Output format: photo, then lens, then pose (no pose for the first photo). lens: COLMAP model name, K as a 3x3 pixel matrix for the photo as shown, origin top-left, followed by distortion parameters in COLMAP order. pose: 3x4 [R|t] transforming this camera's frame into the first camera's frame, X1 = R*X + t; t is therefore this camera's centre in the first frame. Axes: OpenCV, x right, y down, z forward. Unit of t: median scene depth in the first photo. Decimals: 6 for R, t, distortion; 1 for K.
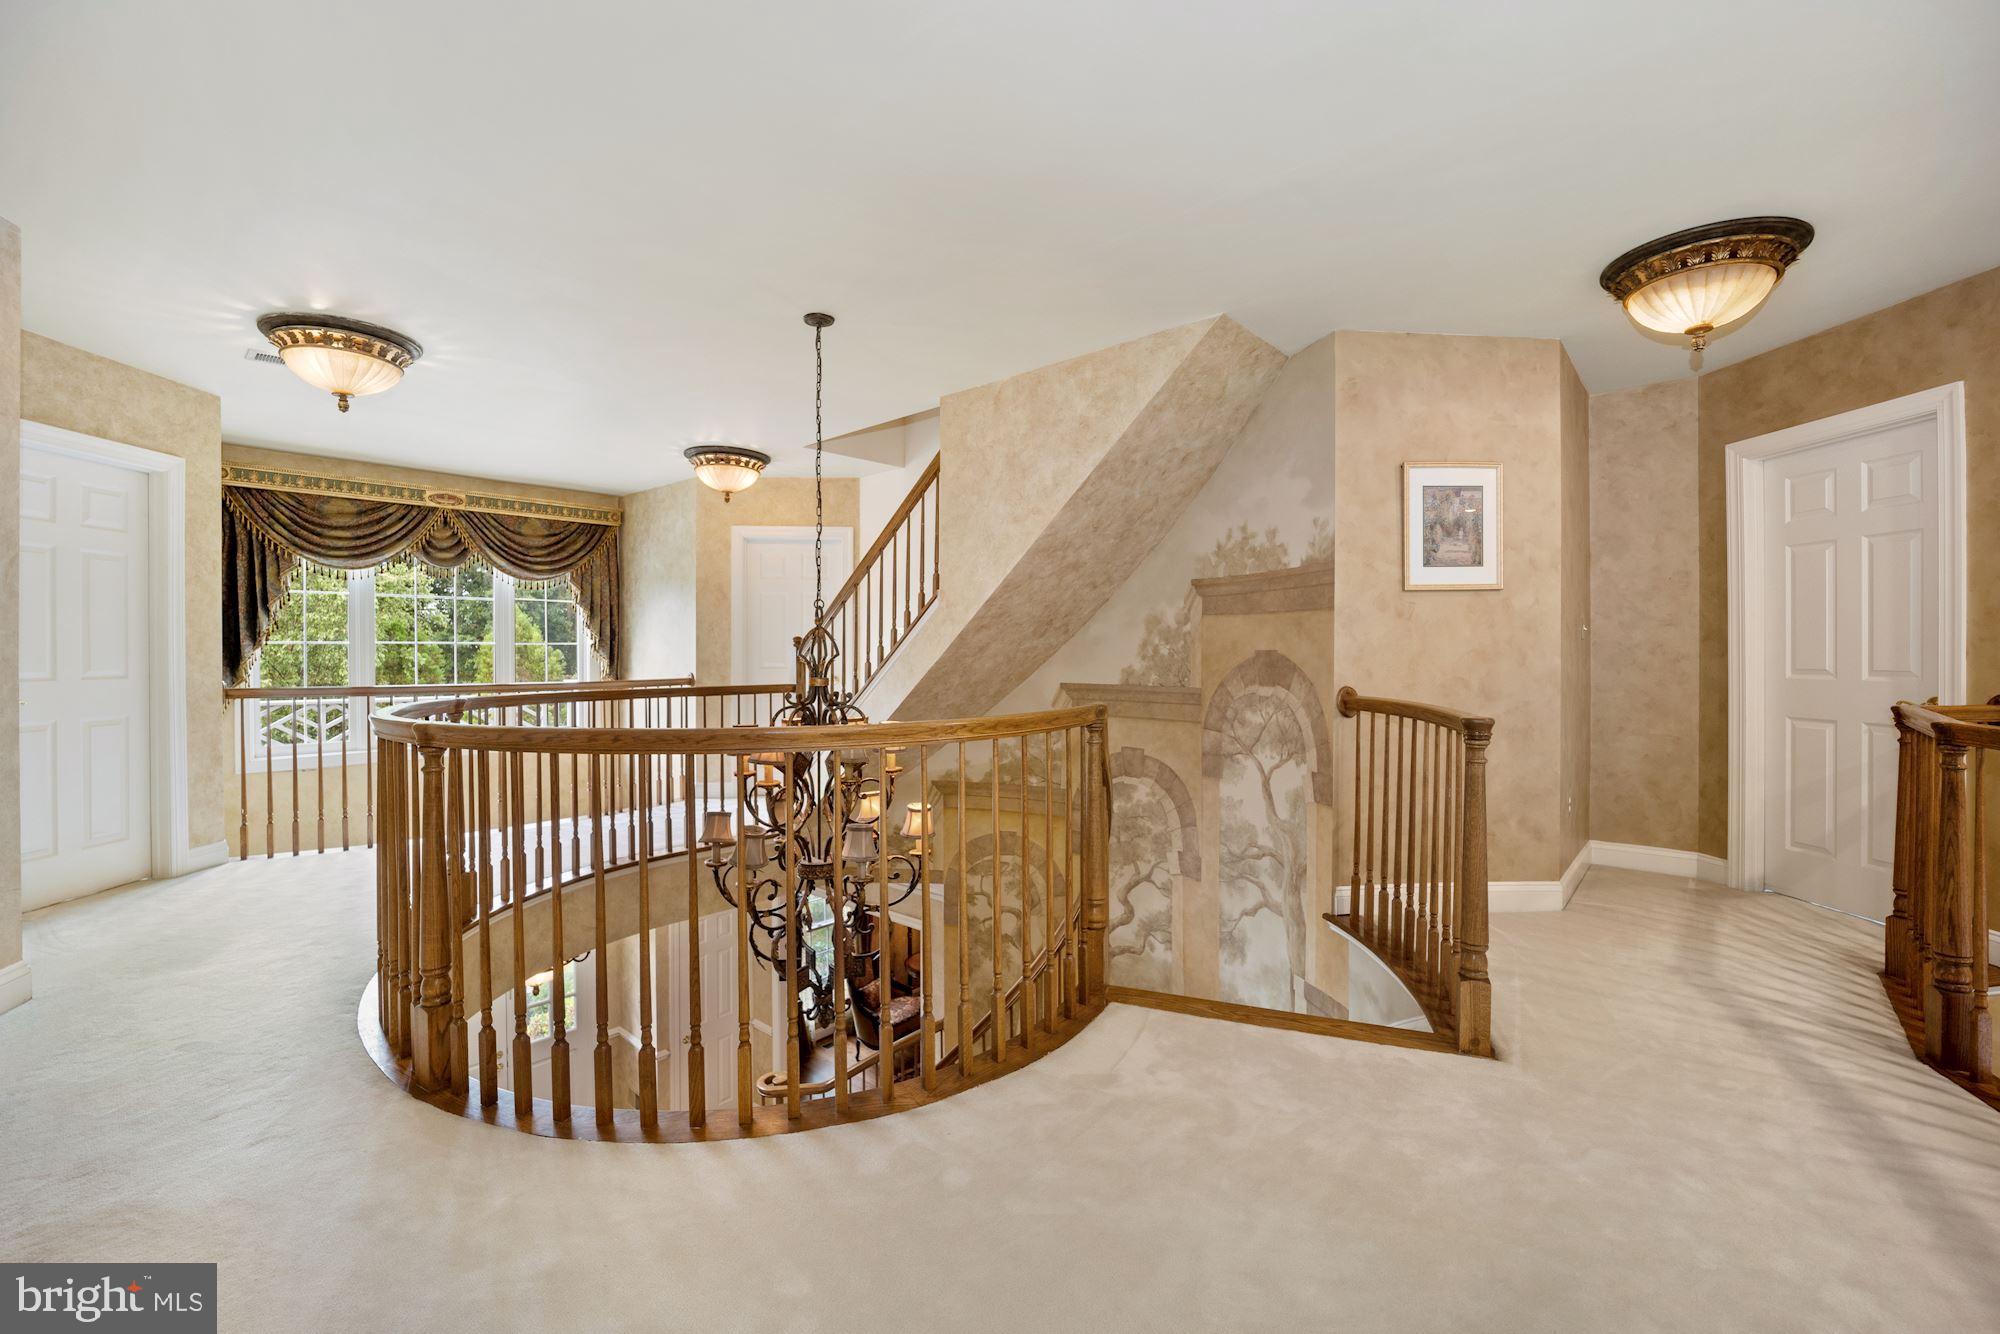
lens RADIAL K [[820.7, 0, 996.4], [0, 820.7, 664.6], [0, 0, 1]] dist [-0.016676, -0.000271]
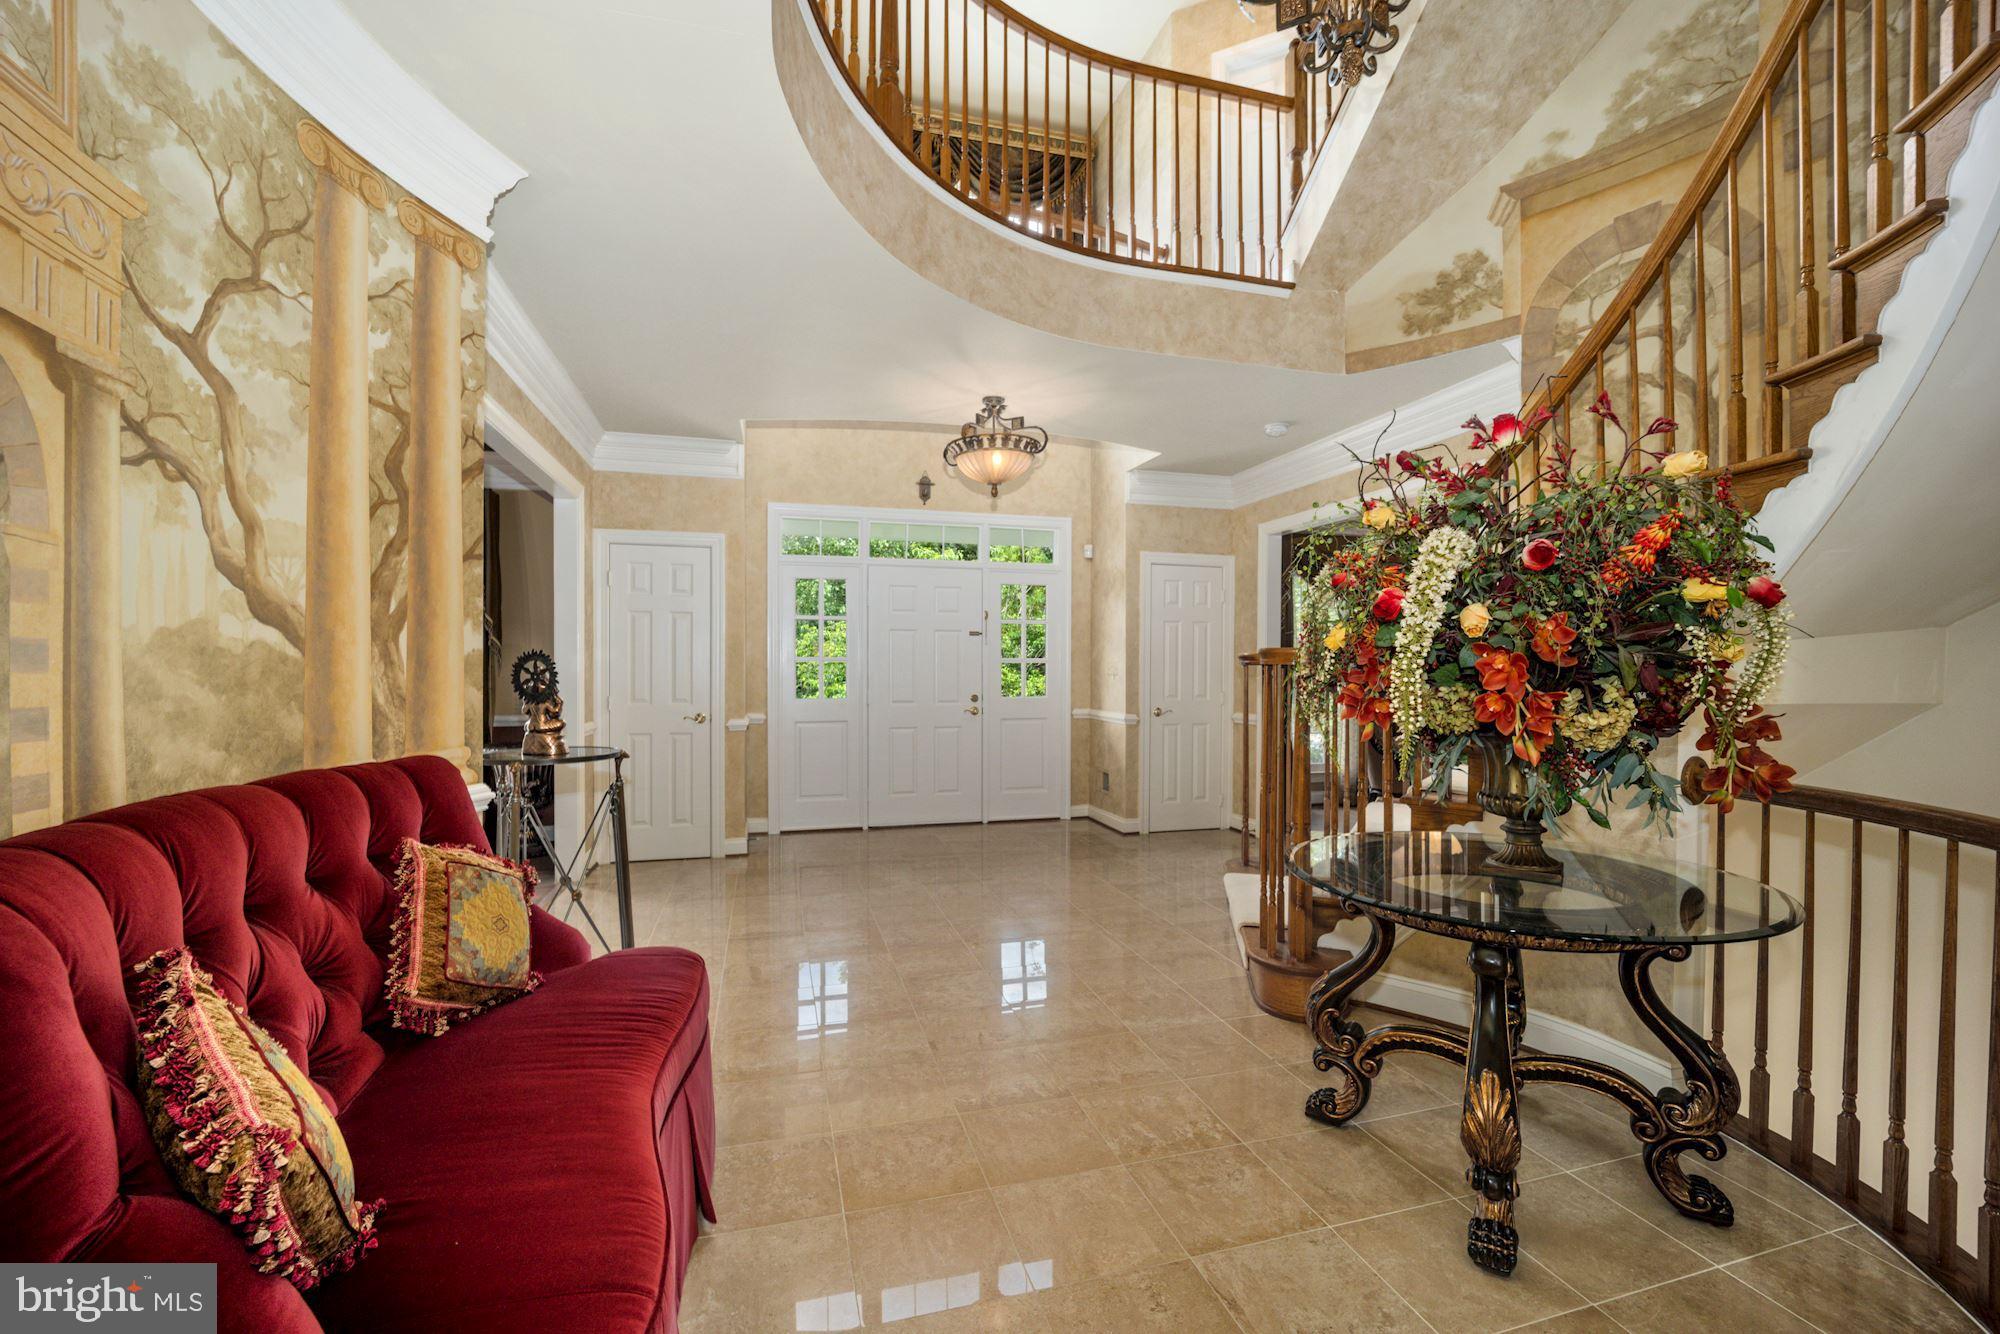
lens RADIAL K [[820.7, 0, 996.4], [0, 820.7, 664.6], [0, 0, 1]] dist [-0.016676, -0.000271]
pose [[0.843565, 0.001633, -0.537025, -0.085527], [-0.006815, 0.999947, -0.007665, 0.672924], [0.536984, 0.010126, 0.843532, 0.261175]]
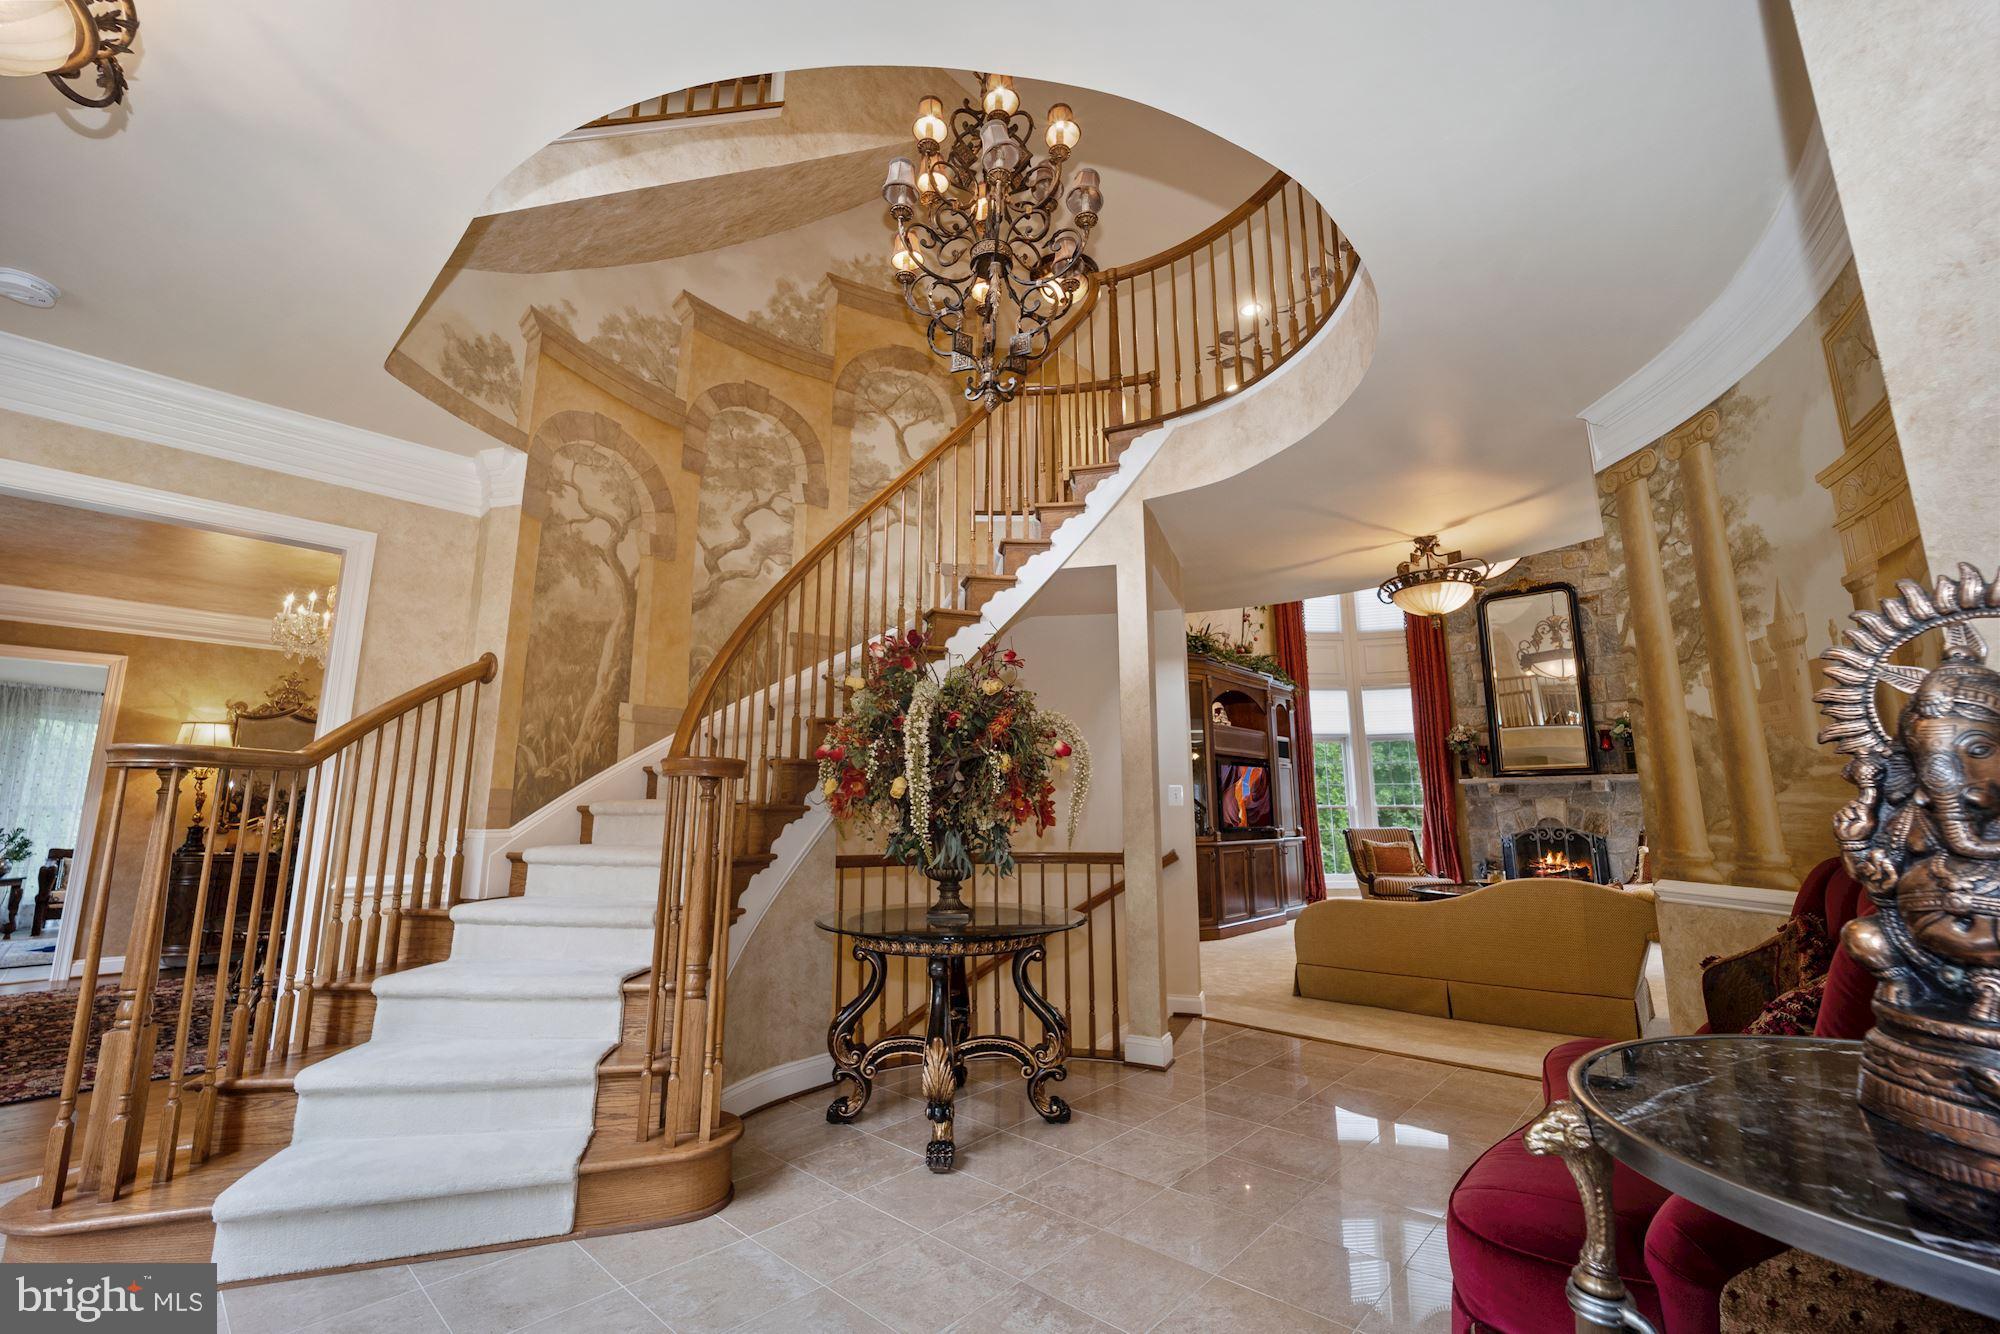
lens RADIAL K [[820.7, 0, 996.4], [0, 820.7, 664.6], [0, 0, 1]] dist [-0.016676, -0.000271]
pose [[0.011961, 0.182932, 0.983053, -0.846894], [0.011664, 0.983031, -0.183069, 0.696412], [-0.999860, 0.013656, 0.009624, 0.752570]]
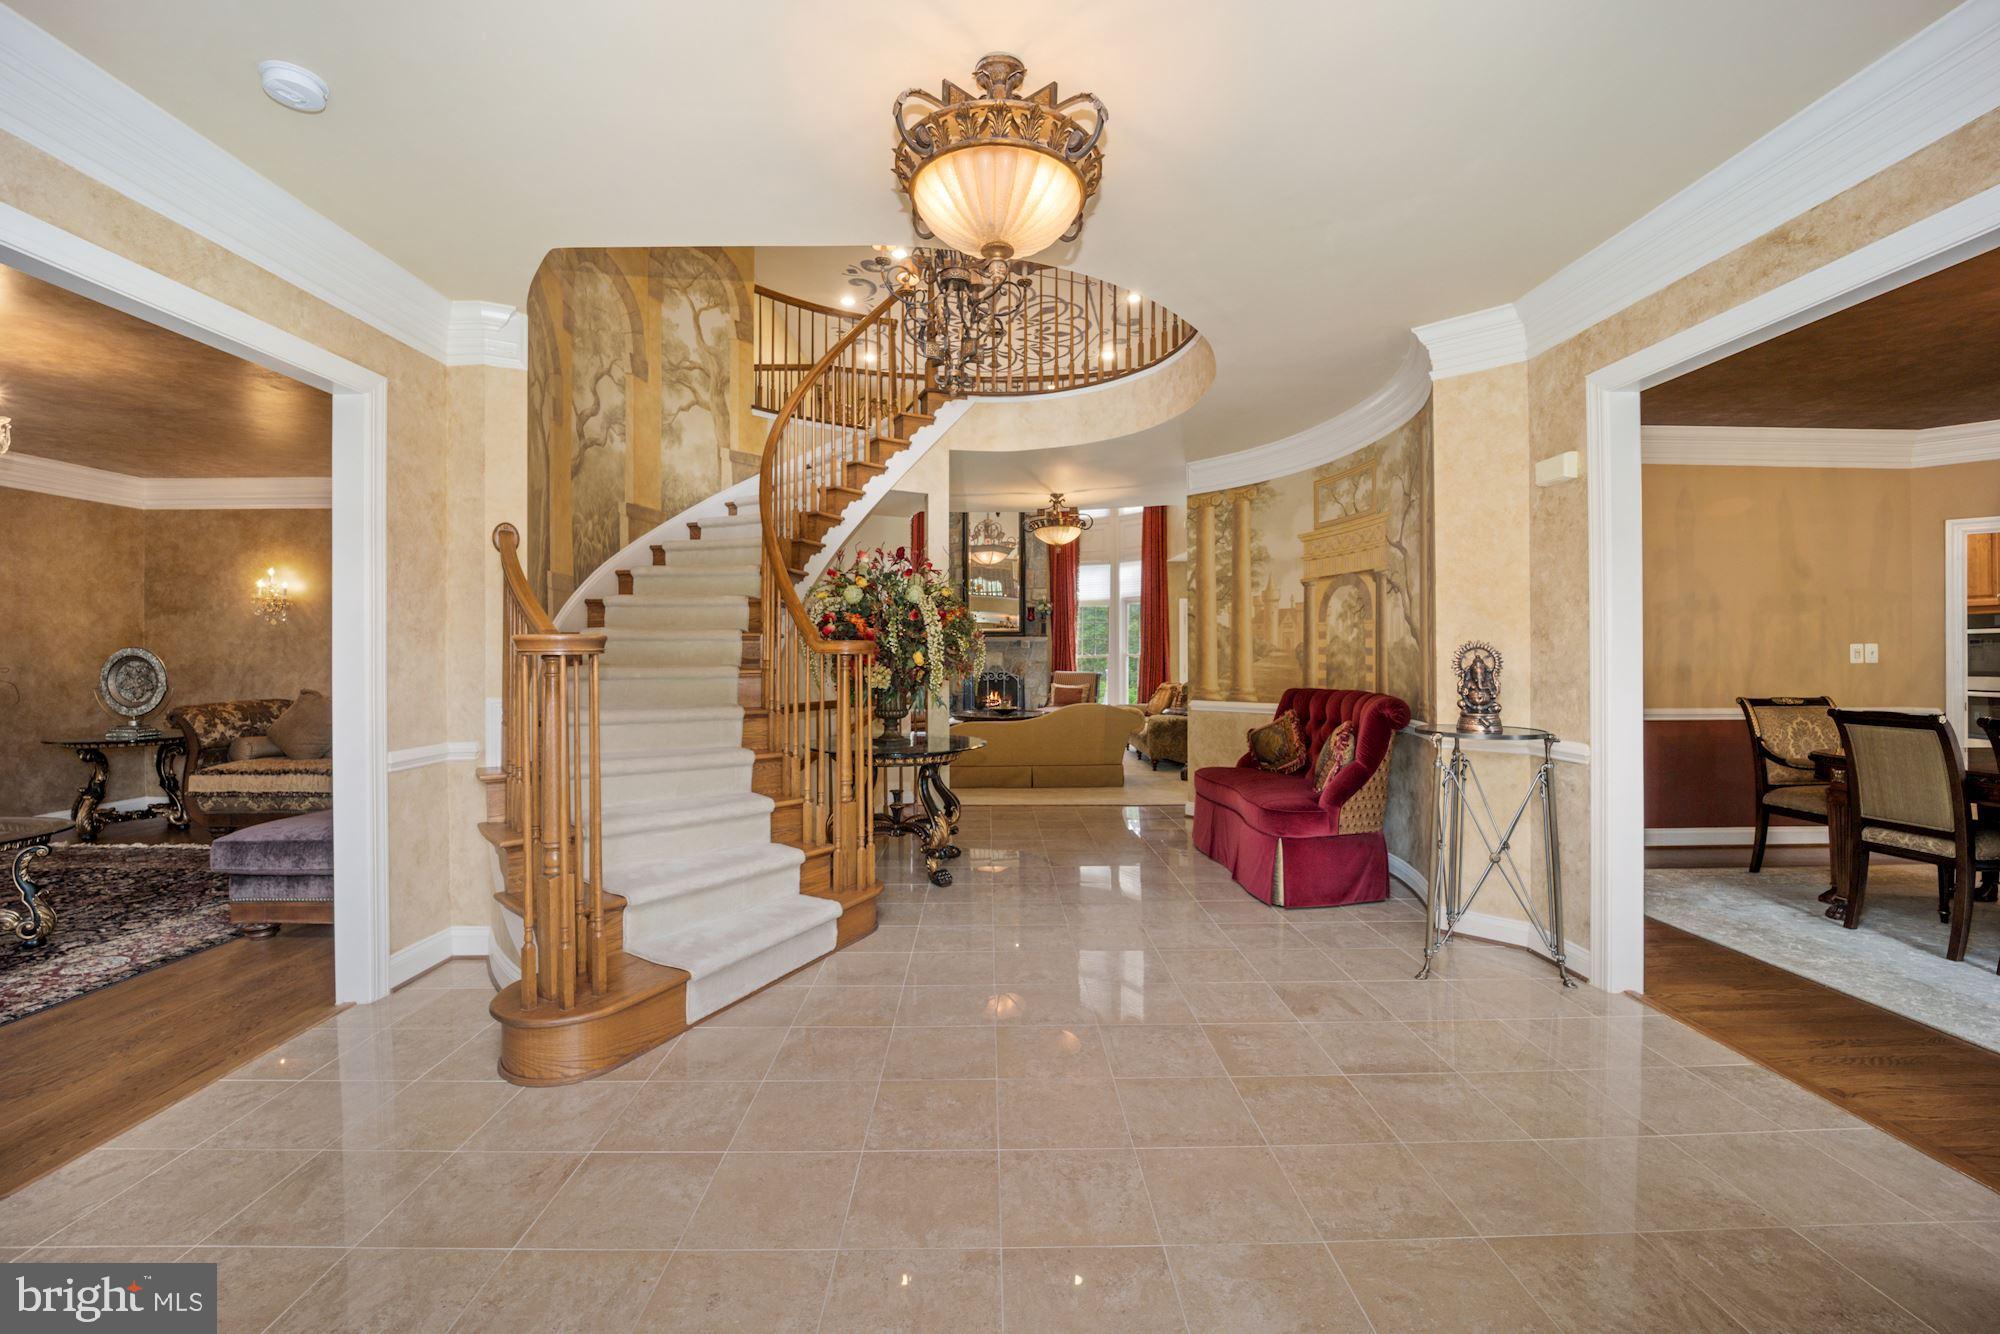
lens RADIAL K [[820.7, 0, 996.4], [0, 820.7, 664.6], [0, 0, 1]] dist [-0.016676, -0.000271]
pose [[-0.675670, -0.004377, 0.737191, -0.977908], [0.012096, 0.999782, 0.017023, 0.663561], [-0.737105, 0.020419, -0.675470, 1.438531]]
